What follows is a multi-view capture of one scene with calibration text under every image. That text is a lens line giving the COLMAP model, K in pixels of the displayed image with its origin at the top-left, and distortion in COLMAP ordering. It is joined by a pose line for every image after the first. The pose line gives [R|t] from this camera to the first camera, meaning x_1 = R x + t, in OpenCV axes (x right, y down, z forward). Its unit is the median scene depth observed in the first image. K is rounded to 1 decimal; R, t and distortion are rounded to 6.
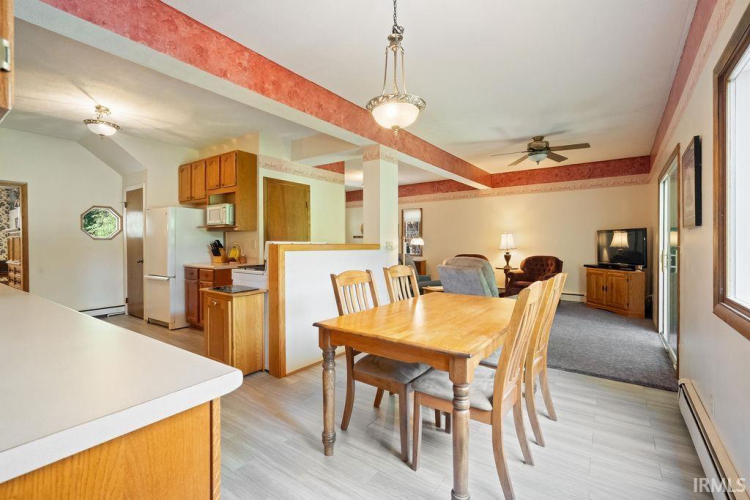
lens RADIAL K [[338.7, 0, 373.6], [0, 338.7, 247.9], [0, 0, 1]] dist [0.003184, 0.000284]
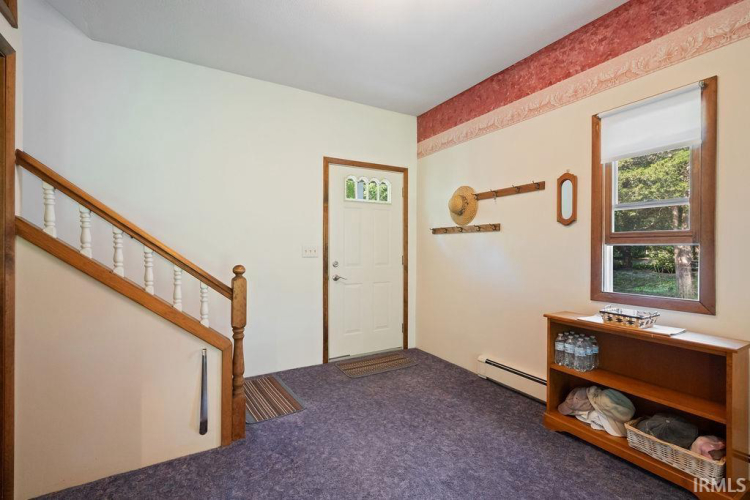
lens RADIAL K [[338.7, 0, 373.6], [0, 338.7, 247.9], [0, 0, 1]] dist [0.003184, 0.000284]
pose [[0.910405, 0.005182, -0.413685, 0.053285], [-0.008821, 0.999937, -0.006886, -0.015672], [0.413624, 0.009919, 0.910394, 0.955180]]
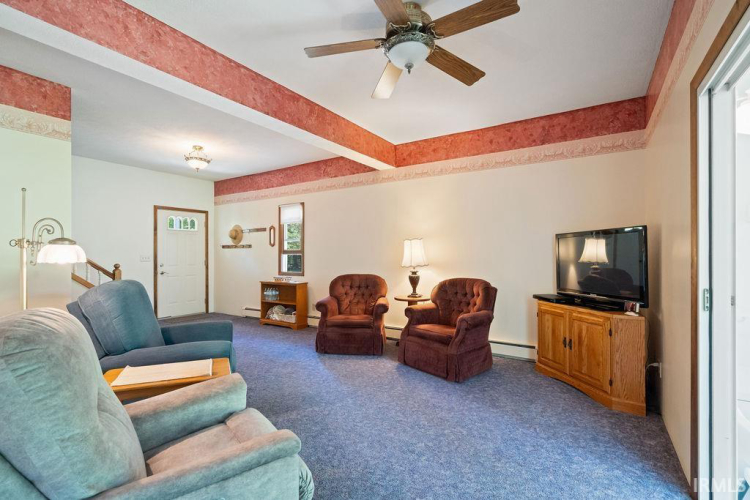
lens RADIAL K [[342.9, 0, 373.2], [0, 342.9, 256.5], [0, 0, 1]] dist [-0.000646, 0.000033]
pose [[0.998466, -0.000584, 0.055357, 0.313008], [0.001069, 0.999961, -0.008730, -0.008980], [-0.055349, 0.008776, 0.998428, 0.431823]]
